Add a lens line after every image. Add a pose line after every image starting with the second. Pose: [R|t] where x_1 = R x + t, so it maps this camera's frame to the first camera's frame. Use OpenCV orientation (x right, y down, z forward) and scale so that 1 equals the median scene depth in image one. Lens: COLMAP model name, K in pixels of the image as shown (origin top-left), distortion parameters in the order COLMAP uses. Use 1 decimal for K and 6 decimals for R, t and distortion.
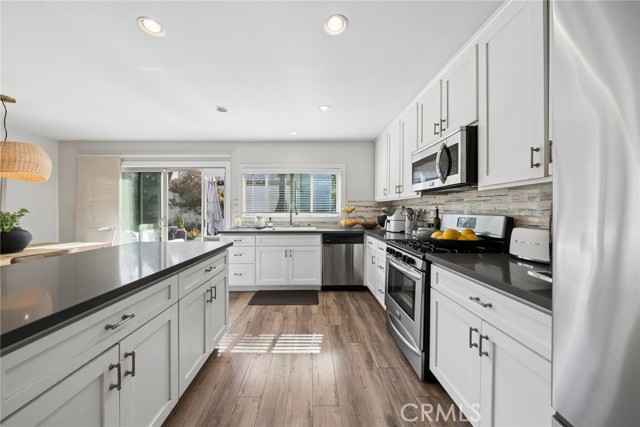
lens RADIAL K [[222.3, 0, 314.8], [0, 222.3, 210.4], [0, 0, 1]] dist [-0.010136, 0.000010]
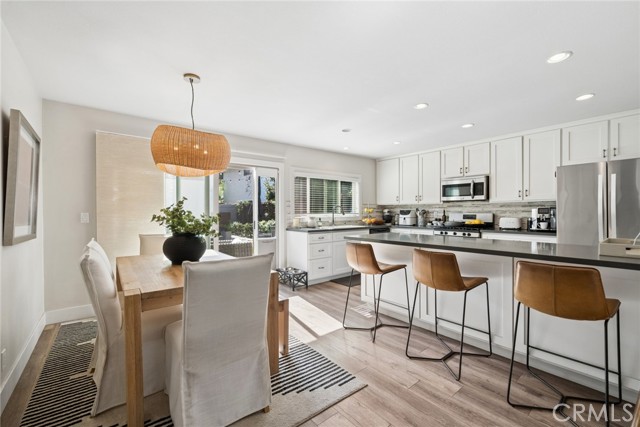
lens RADIAL K [[267.9, 0, 320.0], [0, 267.9, 213.5], [0, 0, 1]] dist [-0.001551, -0.000044]
pose [[0.790783, -0.006225, 0.612065, -1.529118], [0.002013, 0.999969, 0.007570, 0.000599], [-0.612094, -0.004754, 0.790771, -0.109454]]
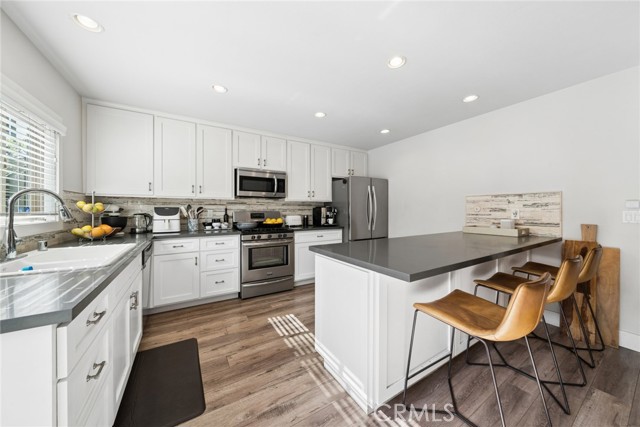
lens RADIAL K [[222.3, 0, 314.8], [0, 222.3, 210.4], [0, 0, 1]] dist [-0.010136, 0.000010]
pose [[-0.495863, 0.003233, 0.868395, -0.910389], [0.002498, 0.999994, -0.002297, 0.010980], [-0.868397, 0.001030, -0.495868, 1.153123]]
